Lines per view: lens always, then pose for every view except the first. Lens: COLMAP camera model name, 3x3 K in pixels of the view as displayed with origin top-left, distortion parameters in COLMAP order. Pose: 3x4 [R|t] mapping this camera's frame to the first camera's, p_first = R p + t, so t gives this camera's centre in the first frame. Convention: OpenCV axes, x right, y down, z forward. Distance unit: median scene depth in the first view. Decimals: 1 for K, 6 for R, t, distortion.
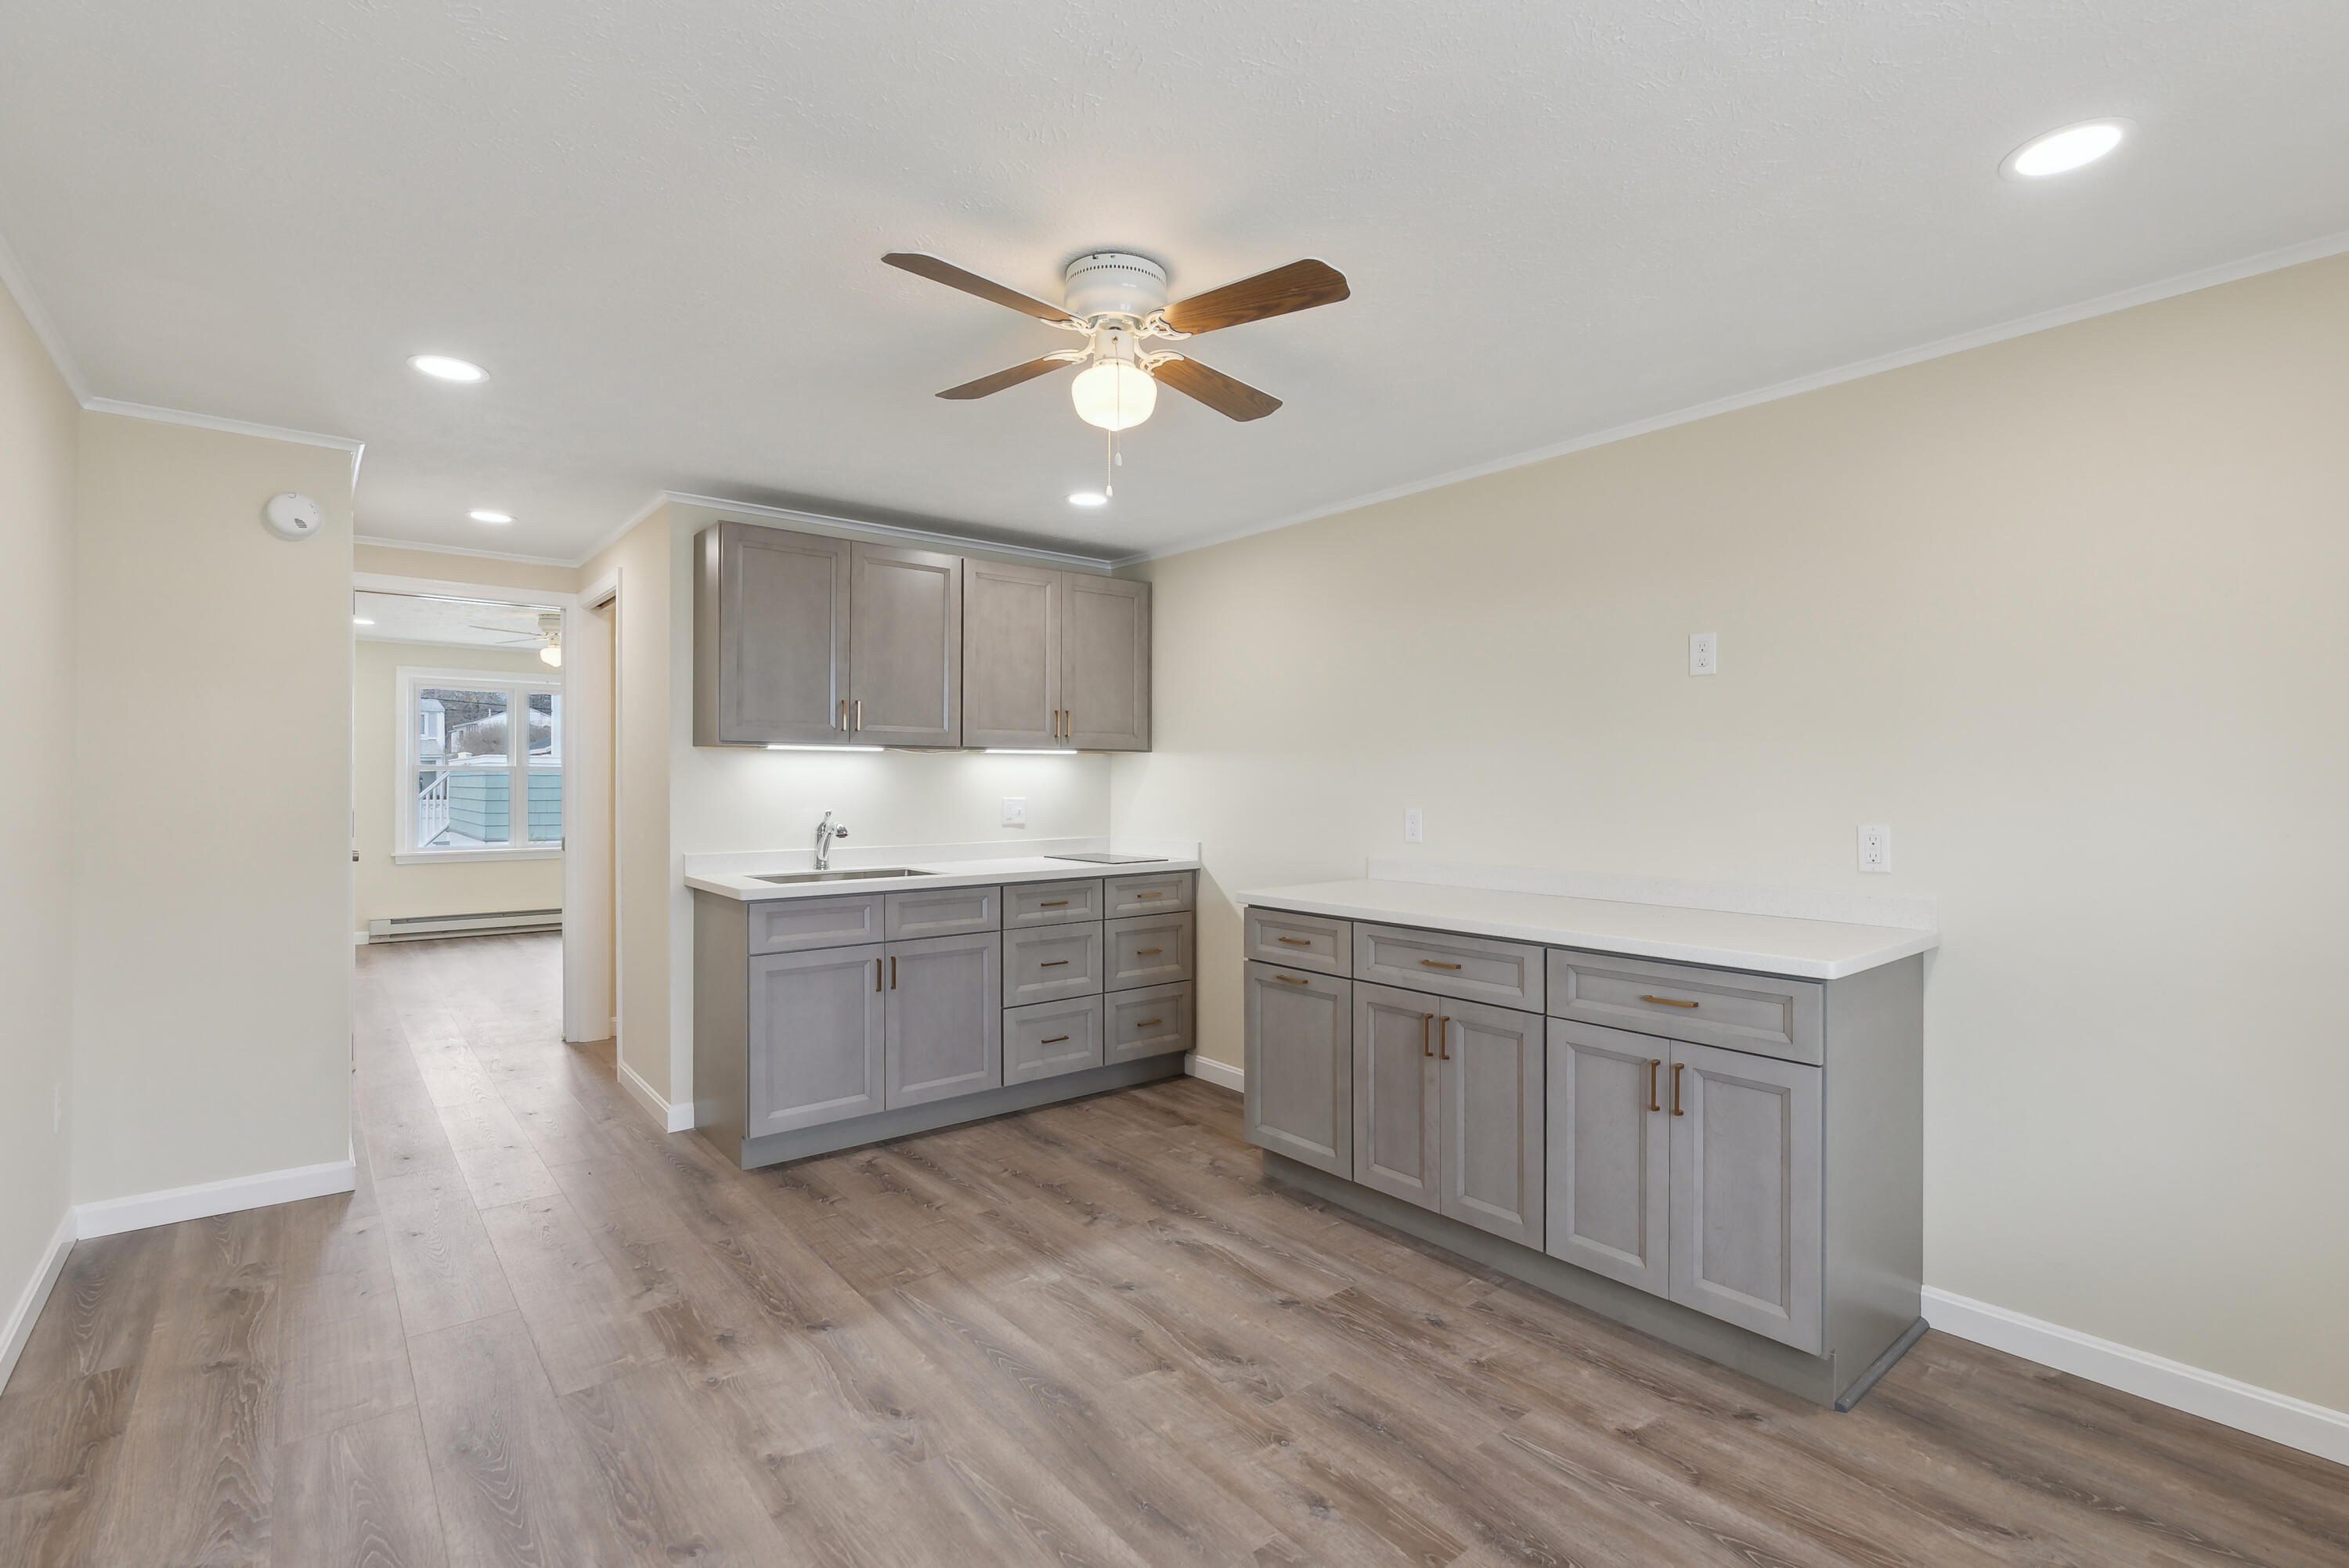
lens RADIAL K [[1073.5, 0, 1203.0], [0, 1073.5, 796.5], [0, 0, 1]] dist [-0.020034, 0.004620]
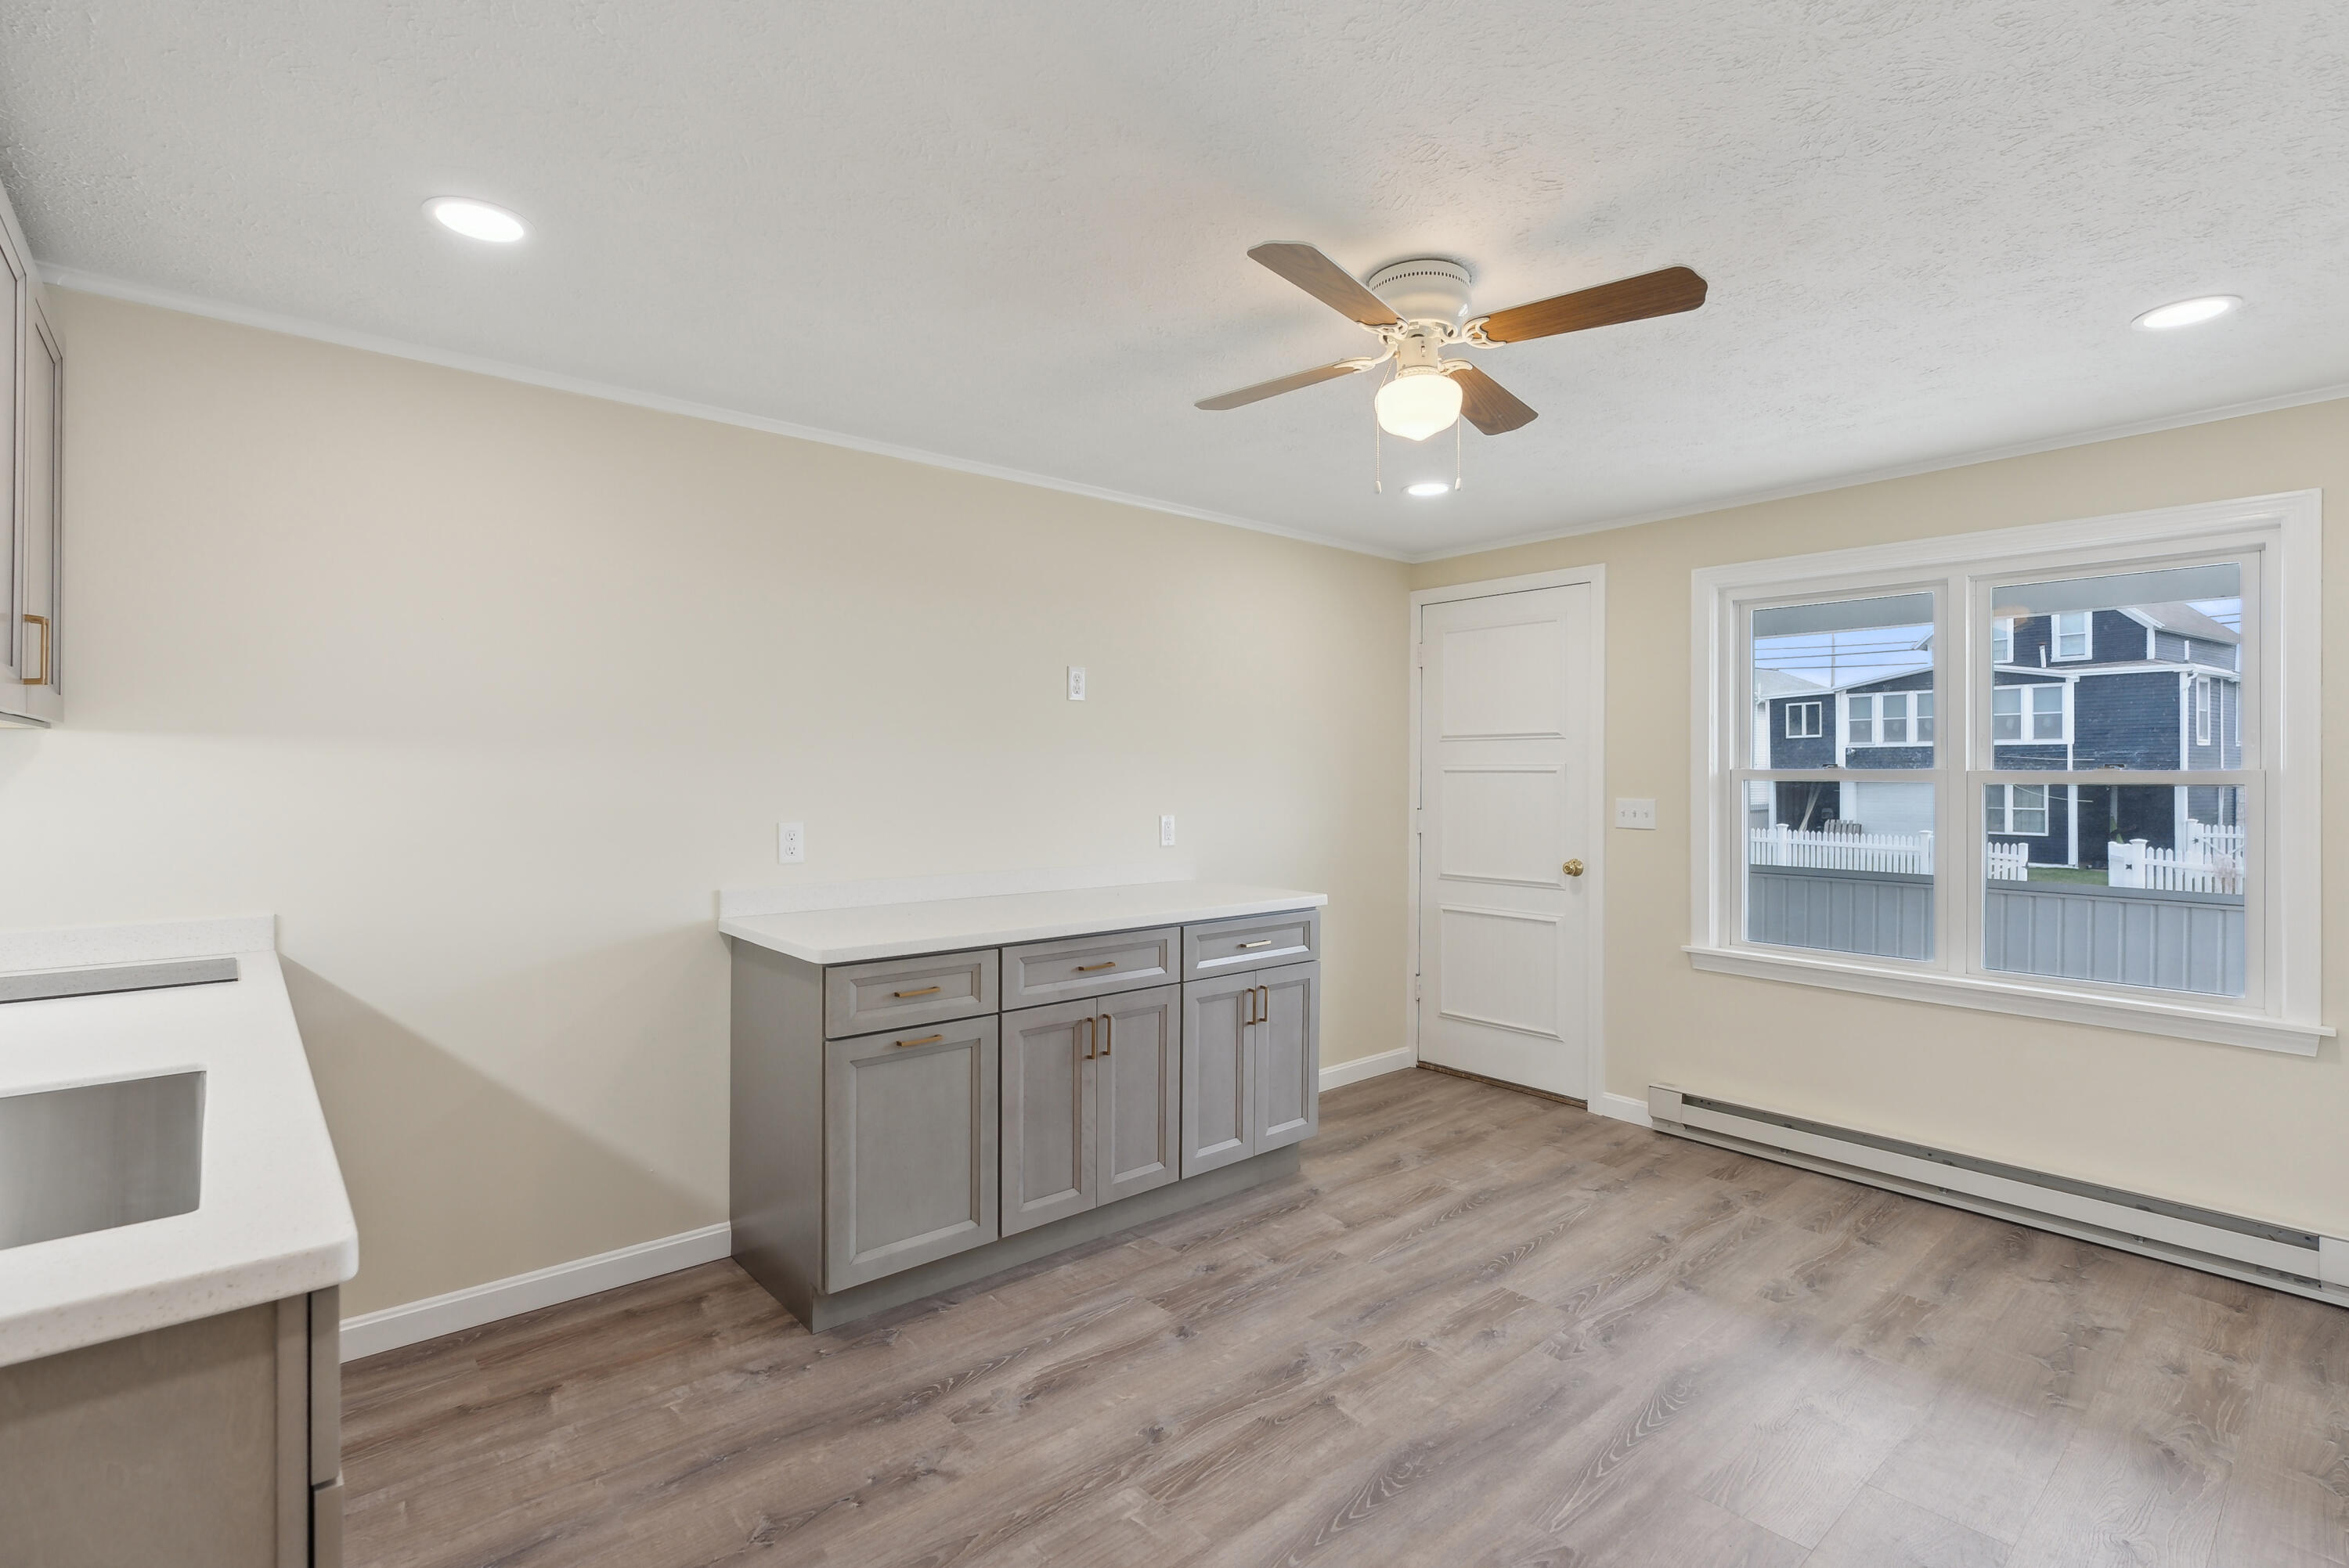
lens RADIAL K [[1073.5, 0, 1159.9], [0, 1073.5, 776.3], [0, 0, 1]] dist [-0.020034, 0.004620]
pose [[-0.001560, -0.006803, 0.999976, -0.791068], [0.014776, 0.999868, 0.006825, -0.032680], [-0.999890, 0.014787, -0.001459, 0.909056]]
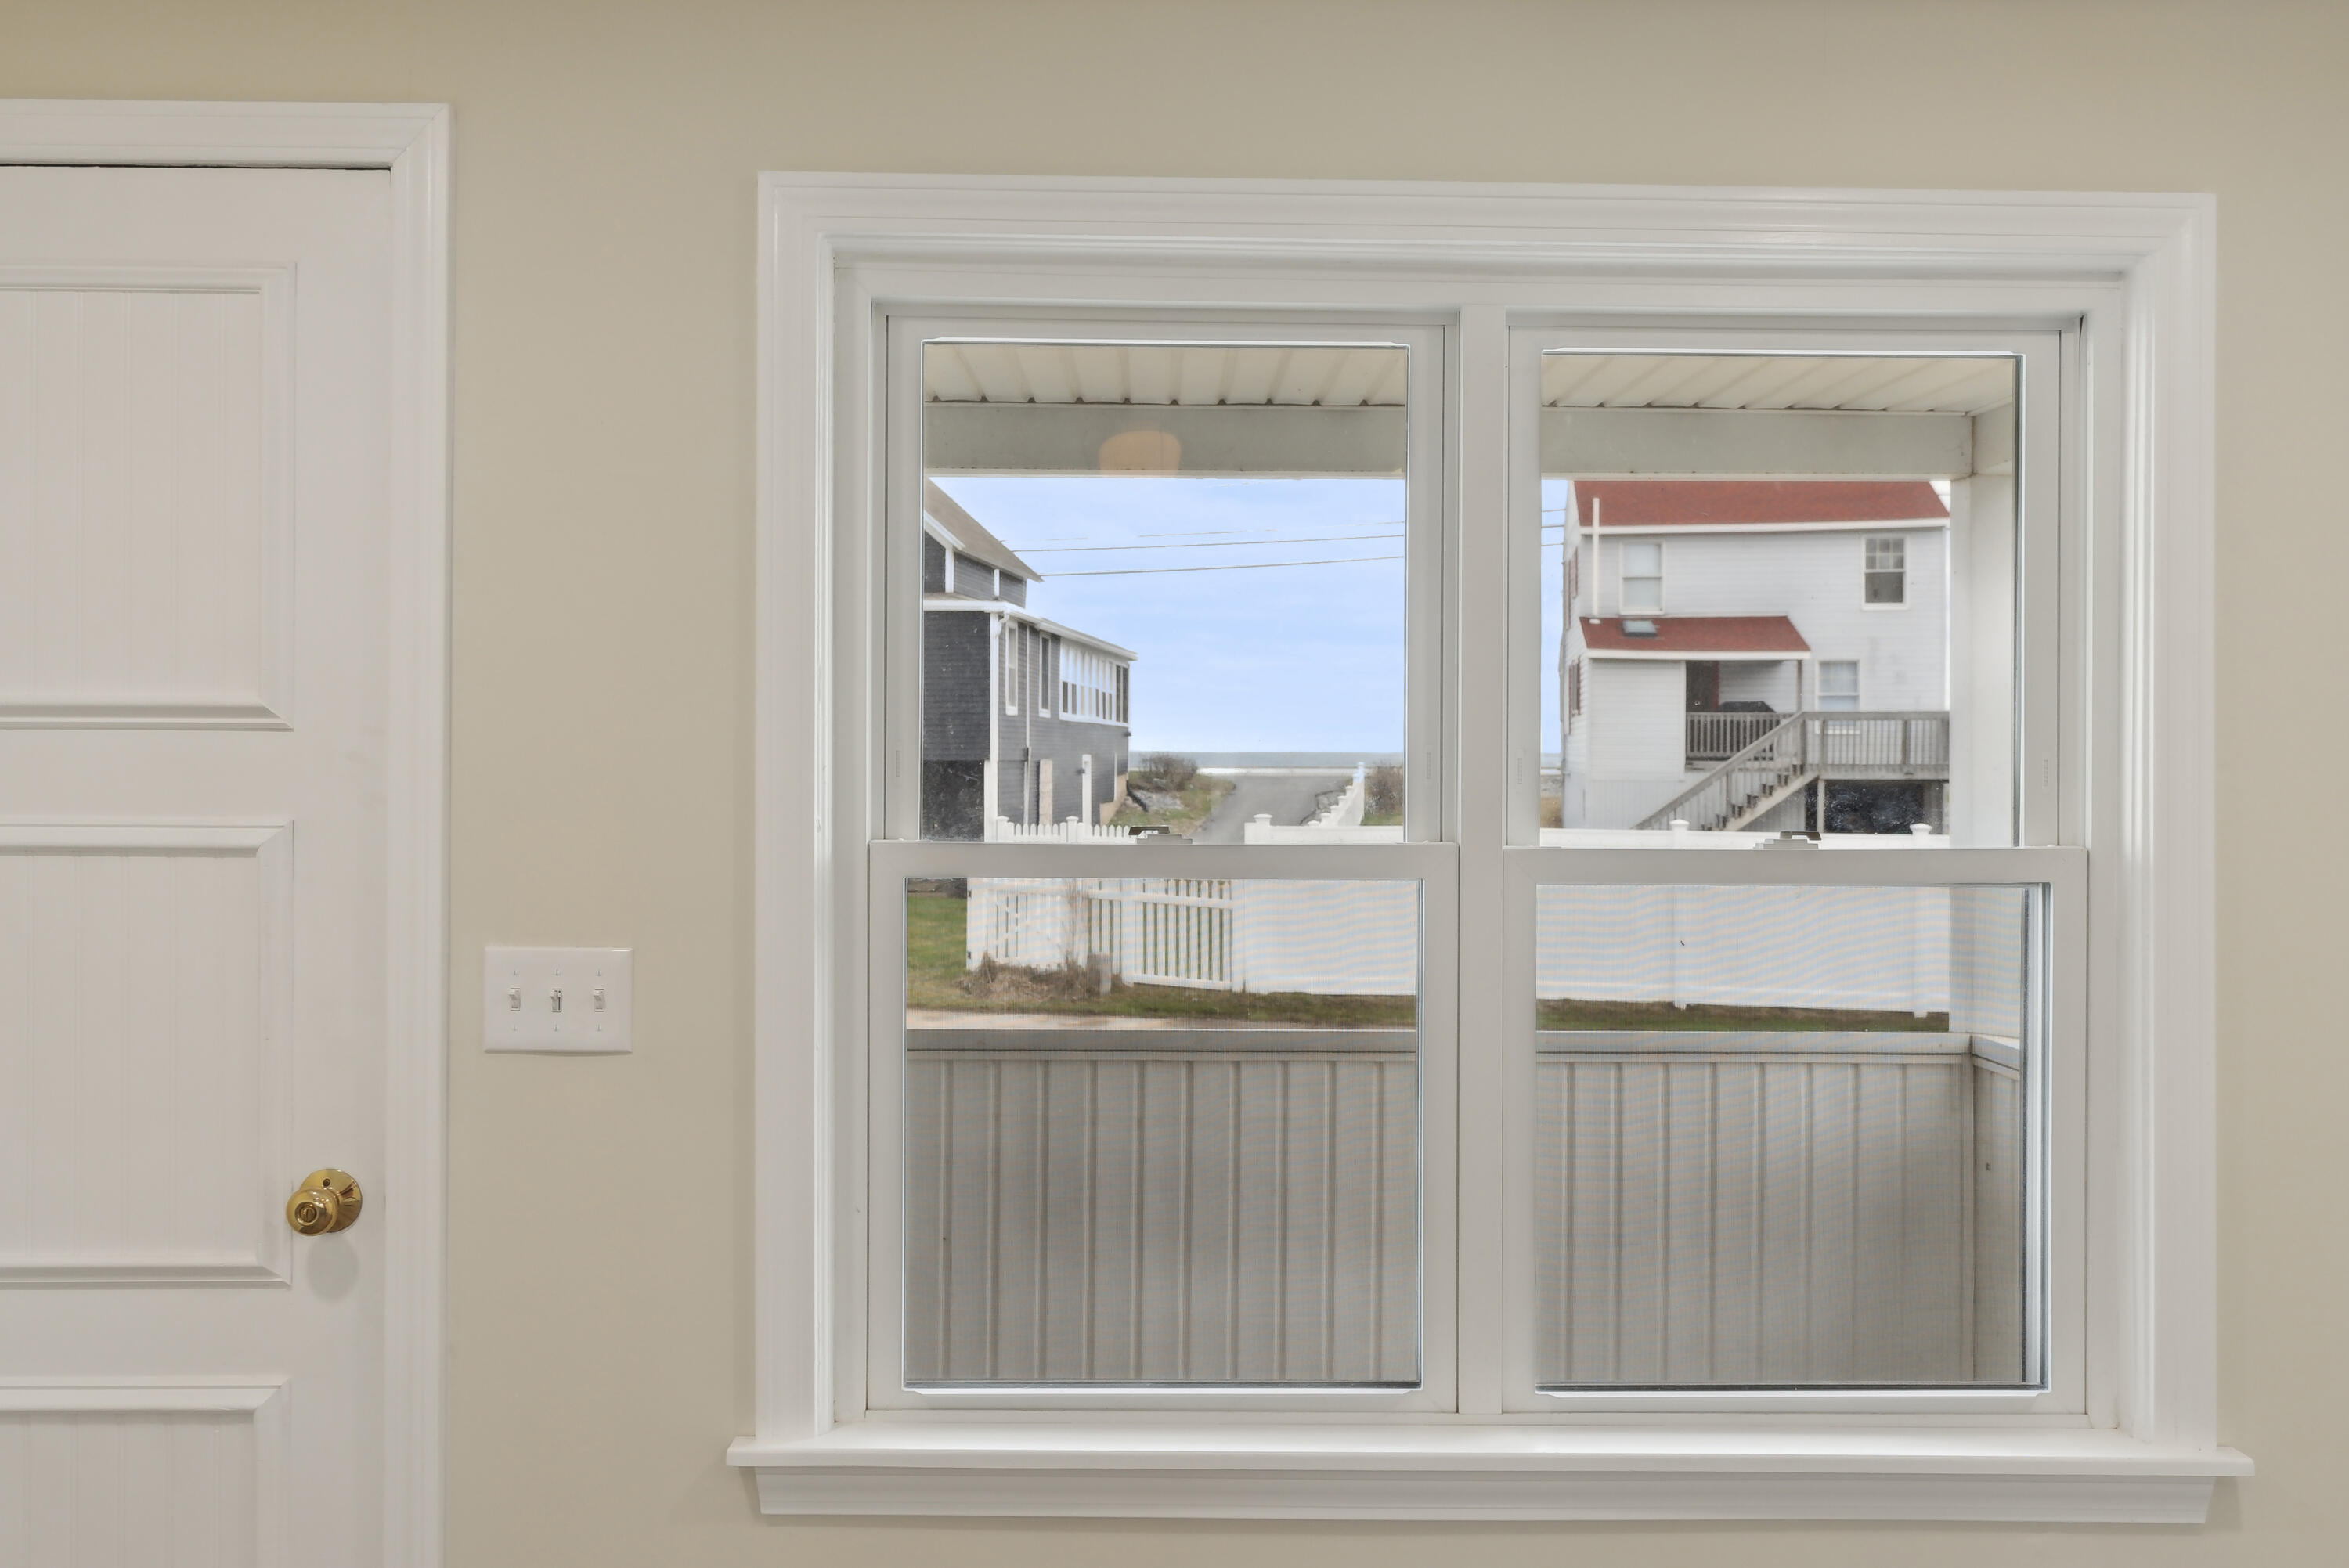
lens RADIAL K [[1945.2, 0, 1168.4], [0, 1945.2, 767.5], [0, 0, 1]] dist [-0.005199, 0.010582]
pose [[-0.775601, -0.012512, 0.631099, -0.018106], [0.003225, 0.999712, 0.023784, -0.069428], [-0.631215, 0.020483, -0.775337, 0.701211]]
